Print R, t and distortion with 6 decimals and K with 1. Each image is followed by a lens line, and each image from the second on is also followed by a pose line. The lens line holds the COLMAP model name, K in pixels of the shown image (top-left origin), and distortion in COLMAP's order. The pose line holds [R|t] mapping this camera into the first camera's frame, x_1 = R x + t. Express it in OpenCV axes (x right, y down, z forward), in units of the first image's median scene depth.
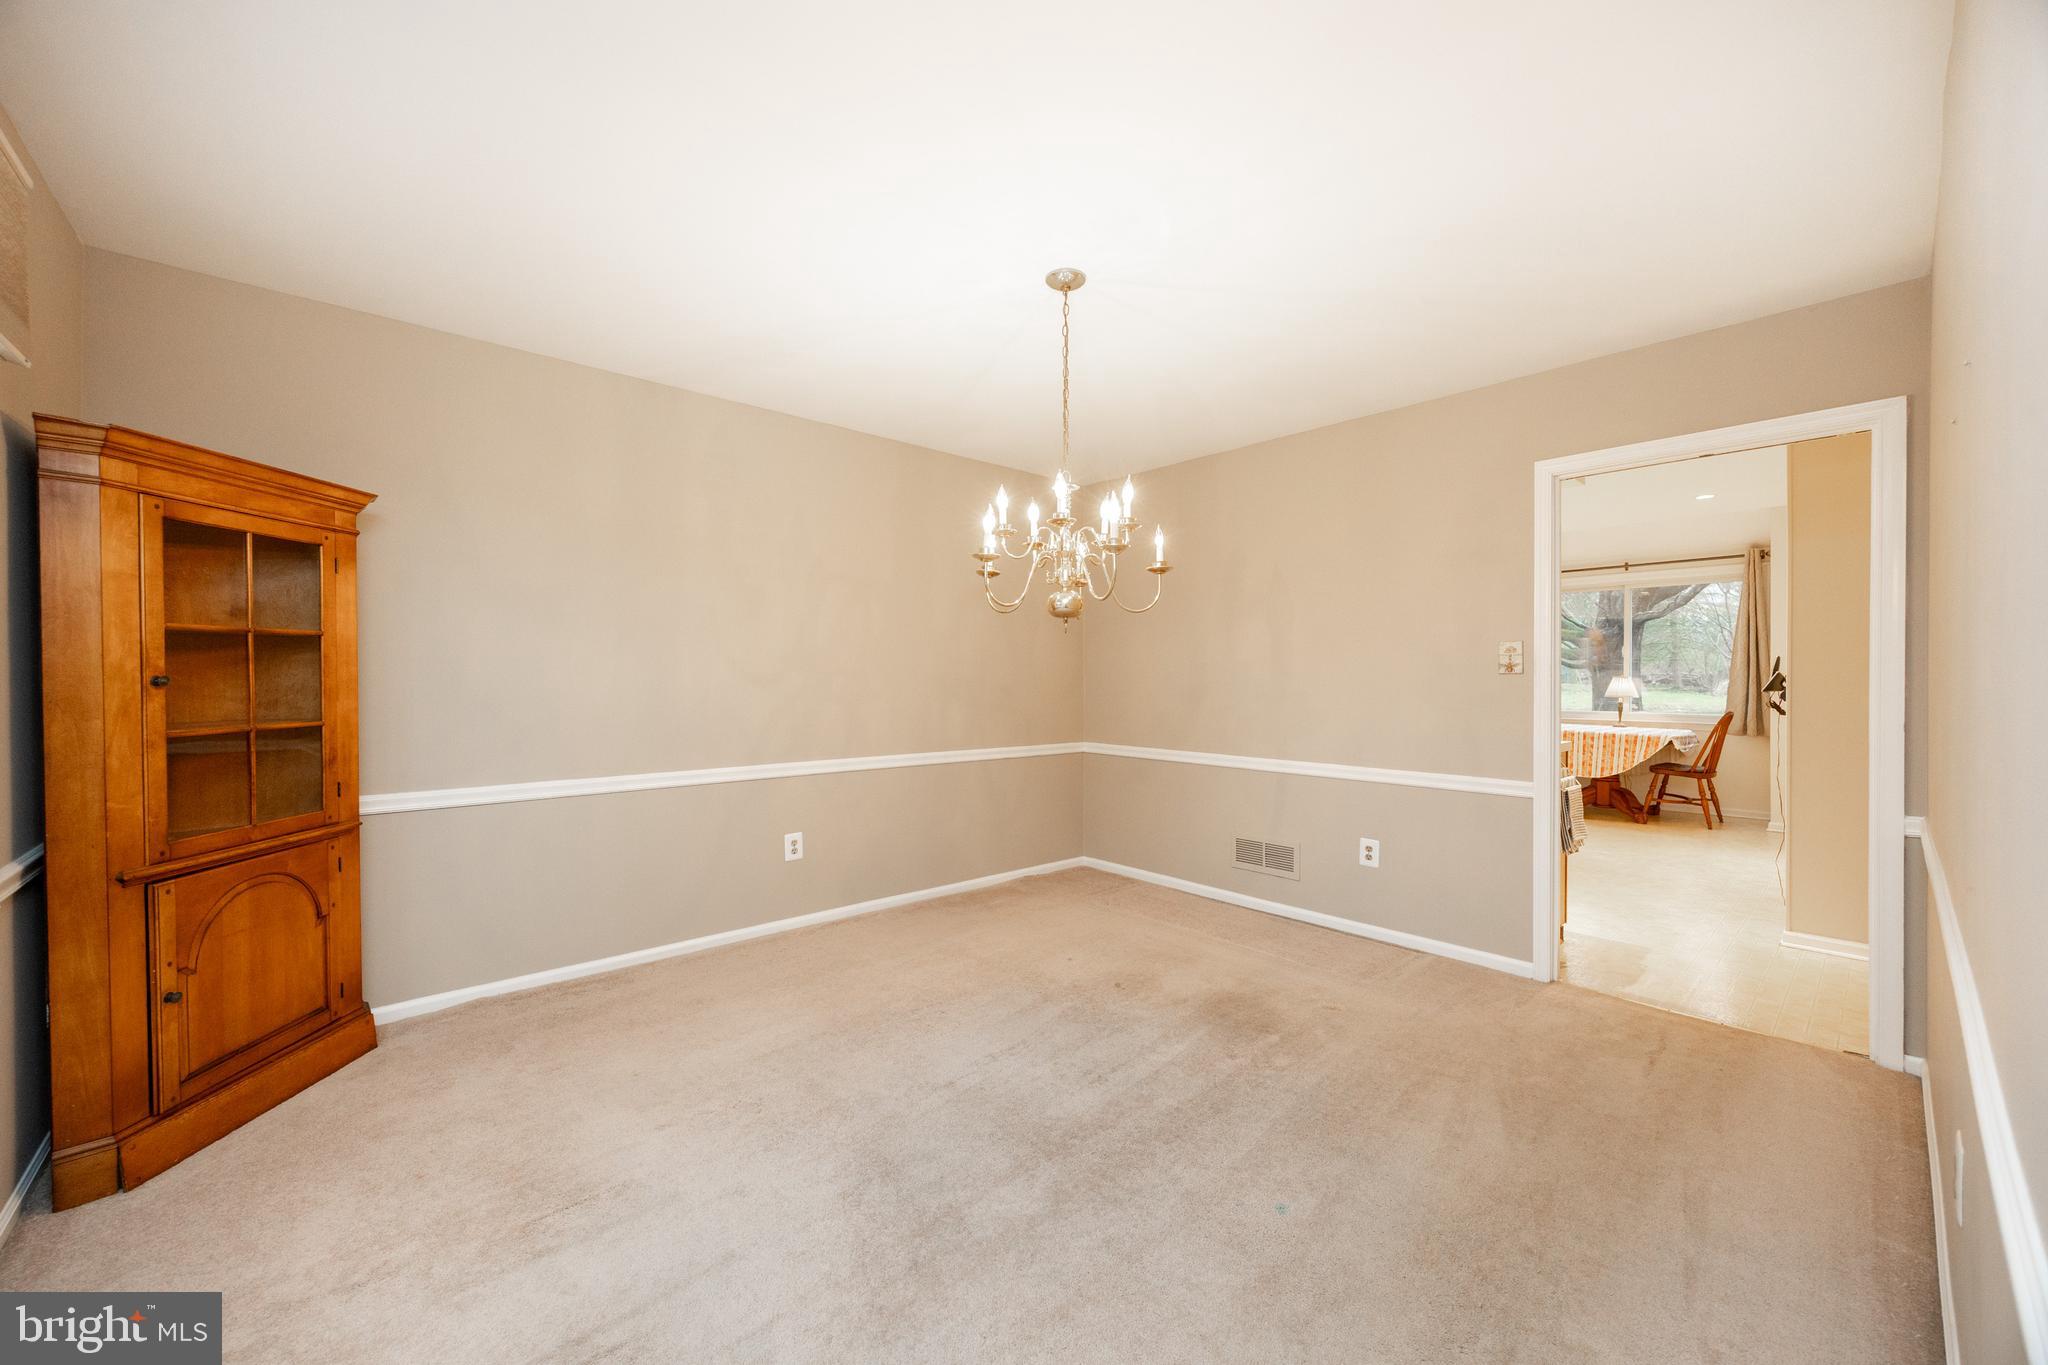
lens RADIAL K [[776.1, 0, 1024.0], [0, 776.1, 682.5], [0, 0, 1]] dist [0.000980, 0.000100]
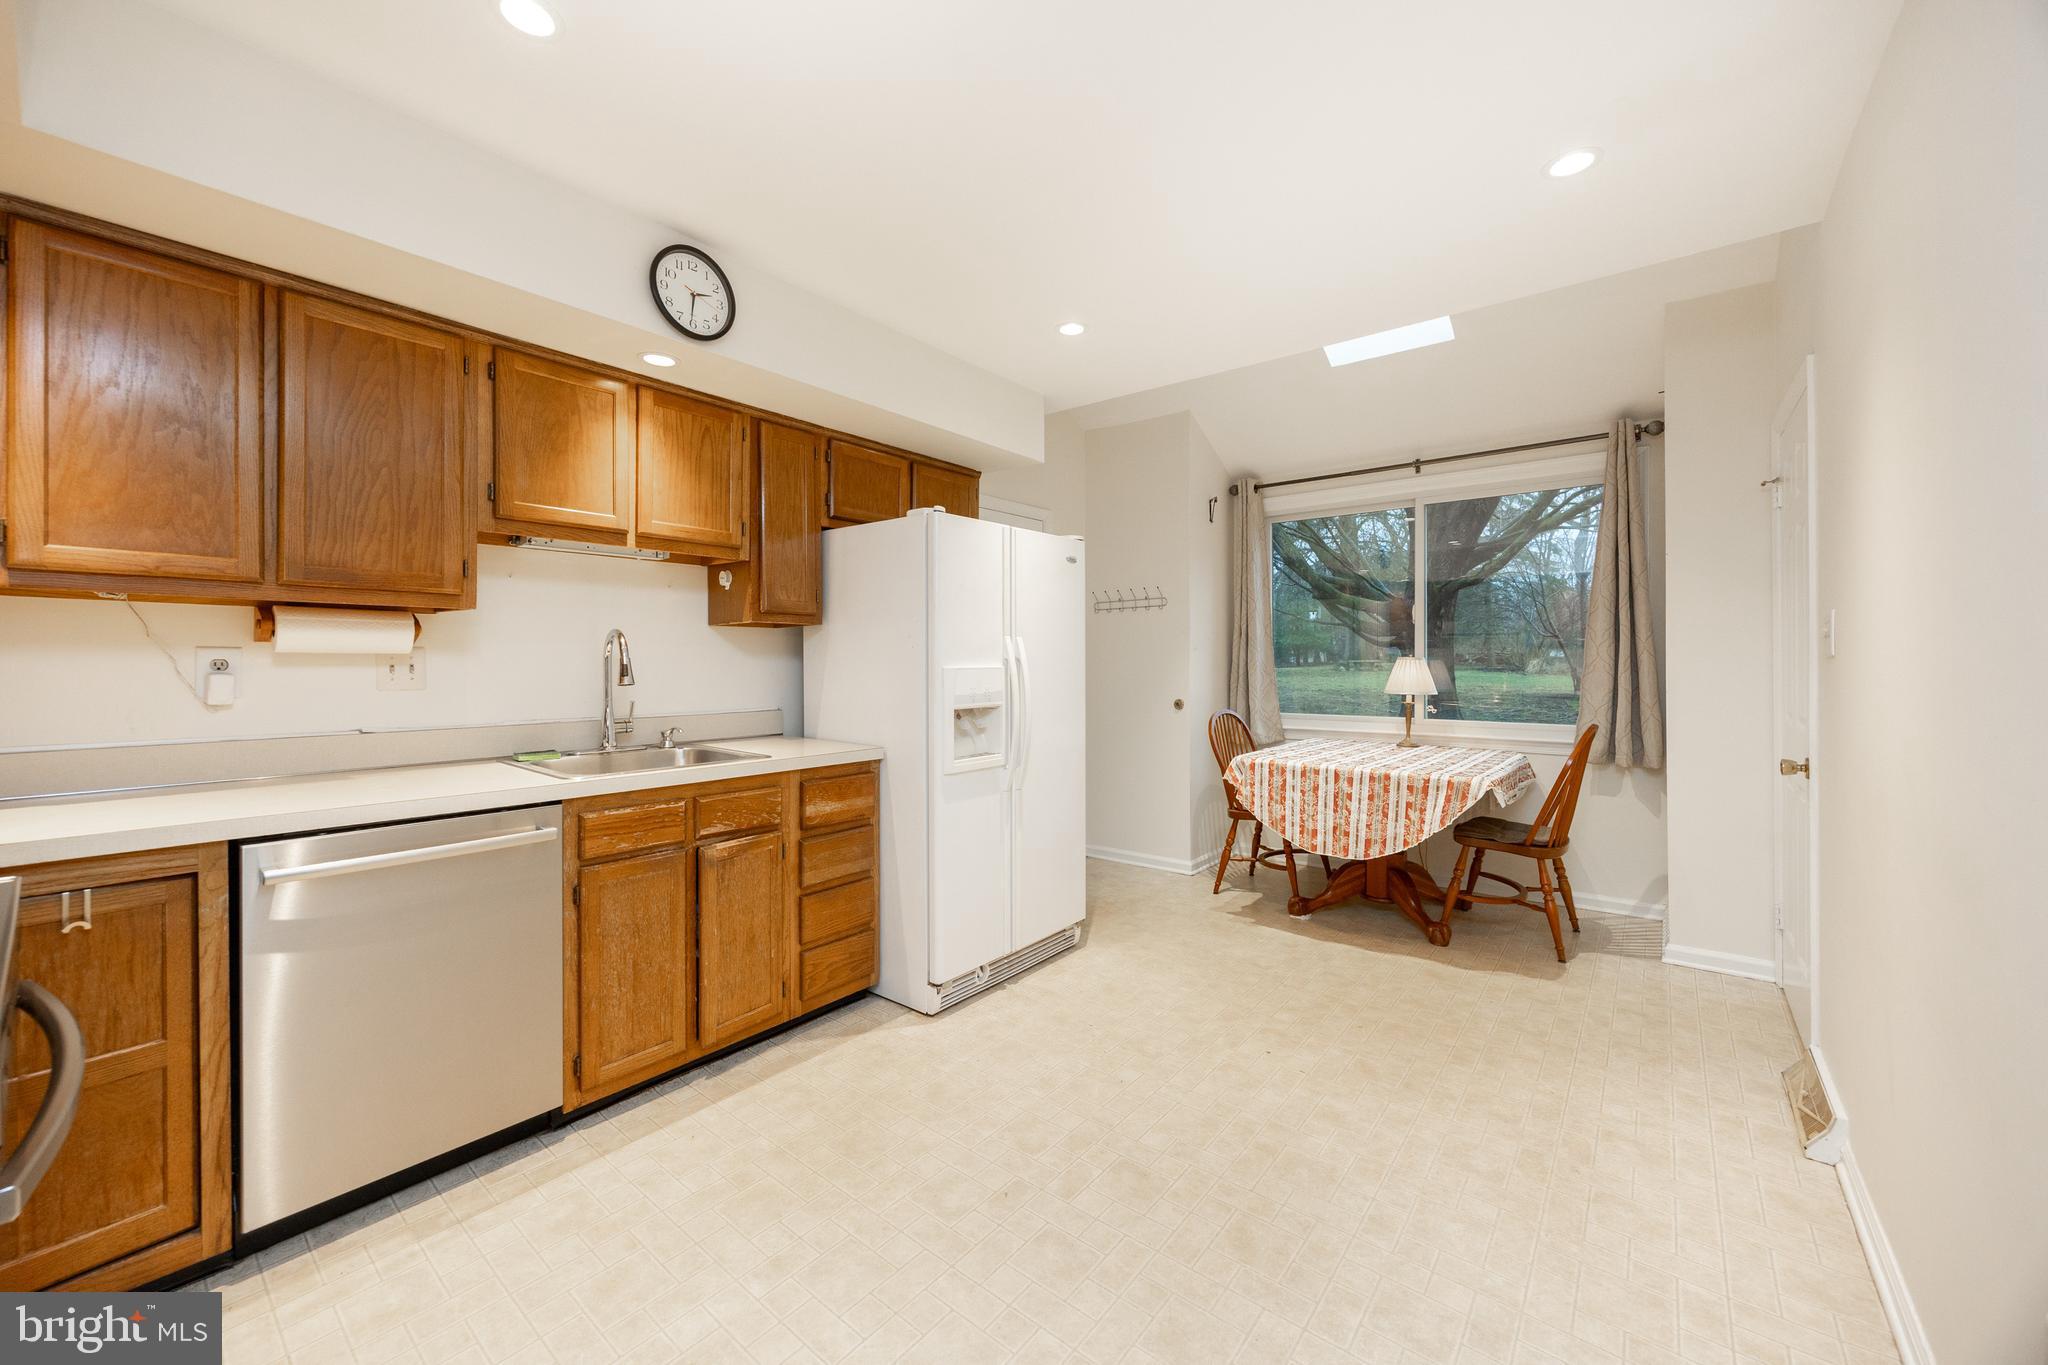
lens RADIAL K [[794.6, 0, 1004.6], [0, 794.6, 664.4], [0, 0, 1]] dist [0.000760, 0.000048]
pose [[0.988591, -0.006304, 0.150493, 0.434559], [0.006237, 0.999980, 0.000919, -0.005478], [-0.150496, 0.000030, 0.988611, 0.525617]]
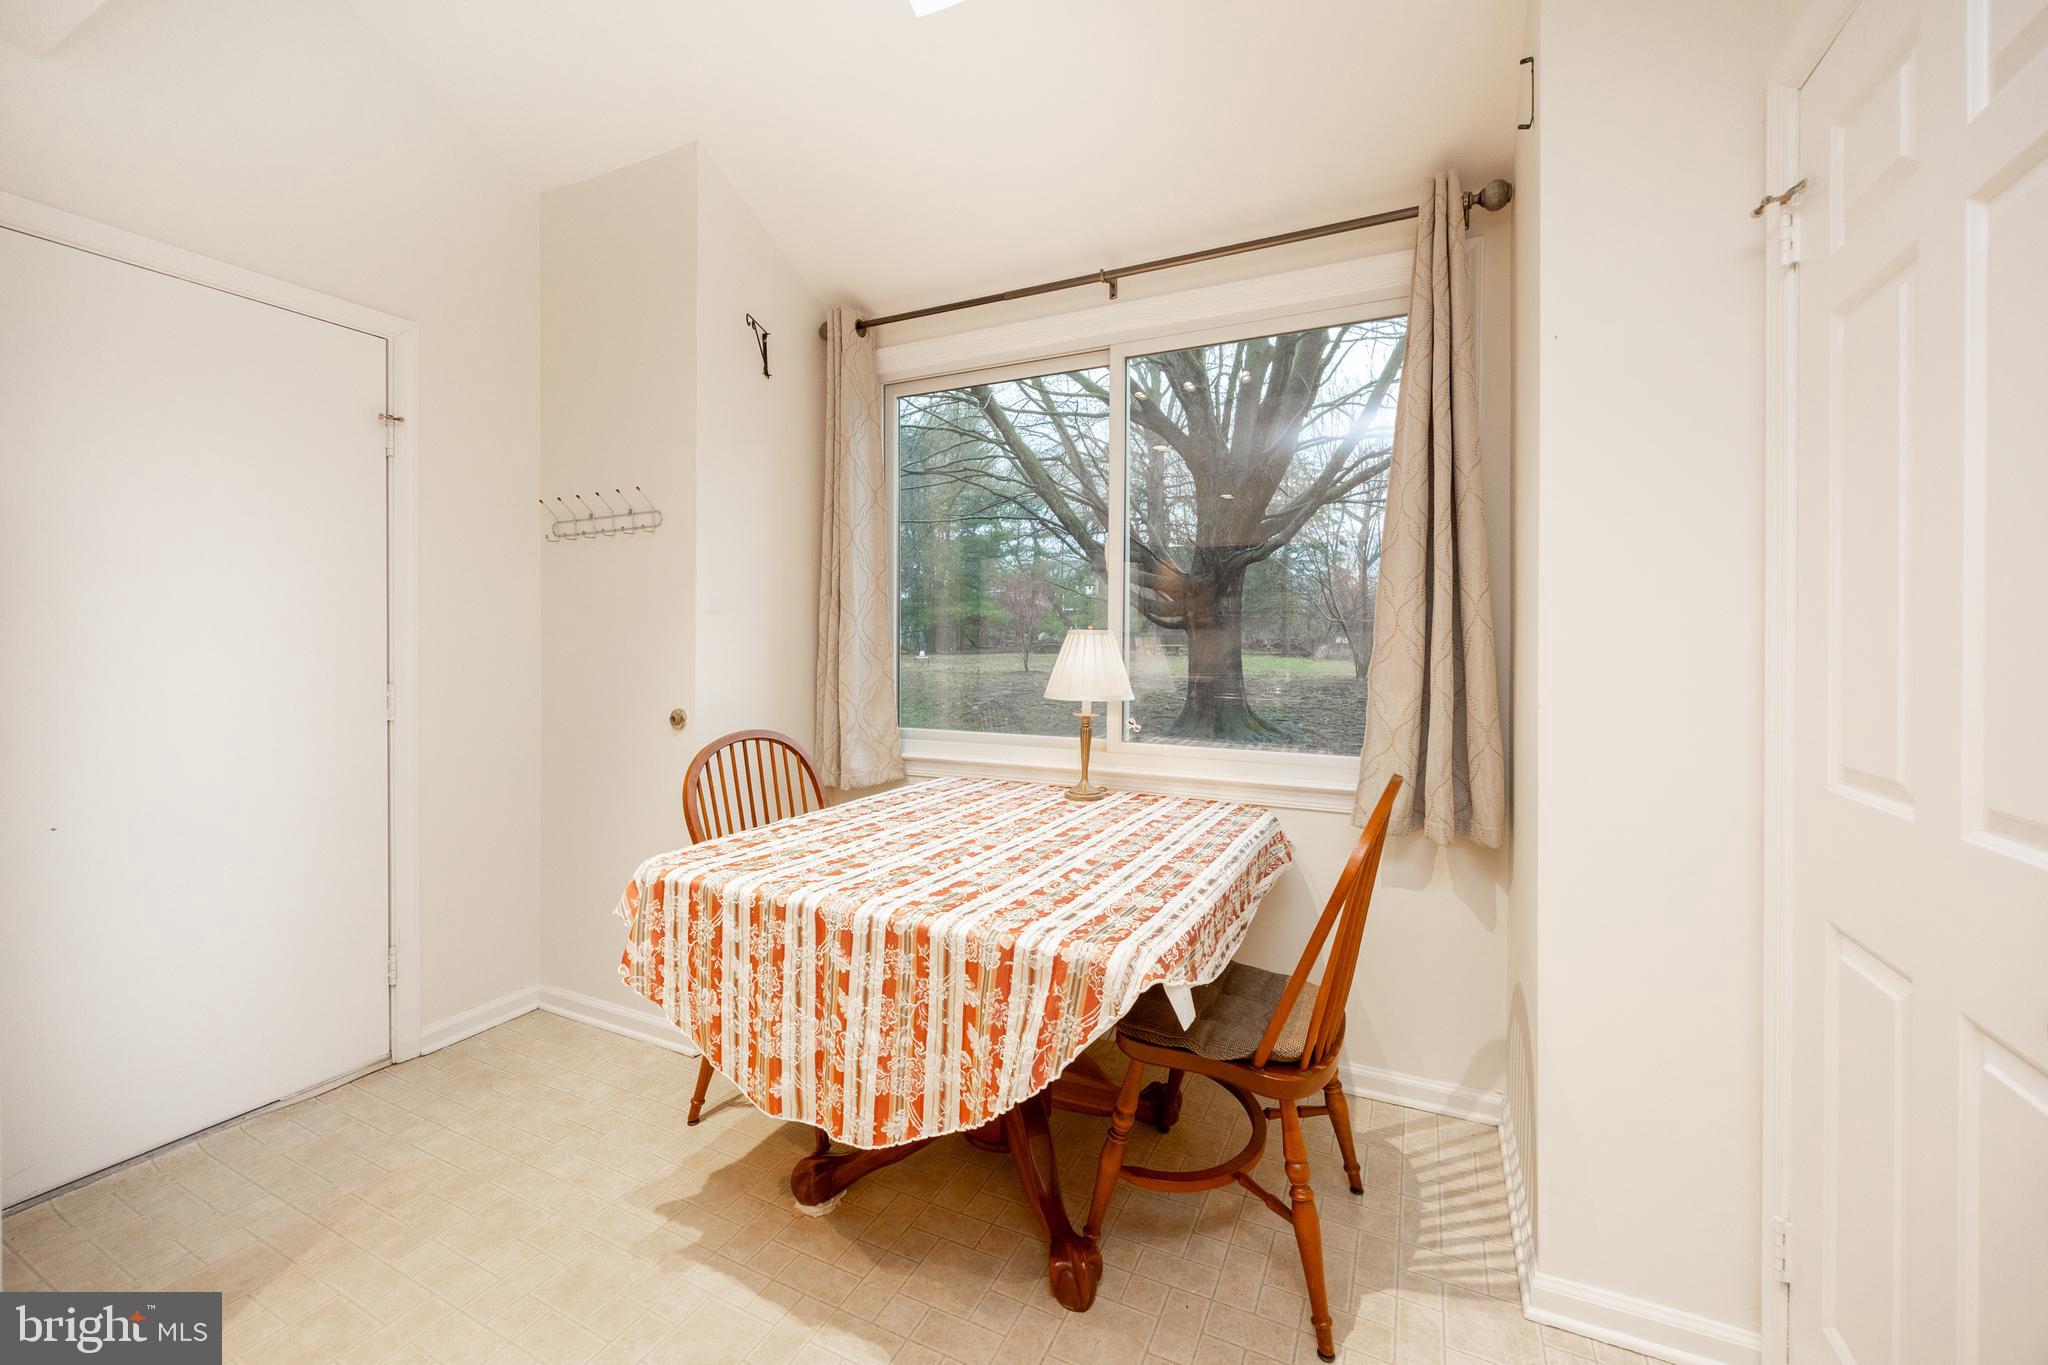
lens RADIAL K [[816.5, 0, 1033.4], [0, 816.5, 650.5], [0, 0, 1]] dist [-0.000726, -0.000053]
pose [[0.922672, -0.000249, 0.385586, 0.697685], [-0.001961, 0.999984, 0.005338, -0.001648], [-0.385582, -0.005681, 0.922656, 0.796071]]
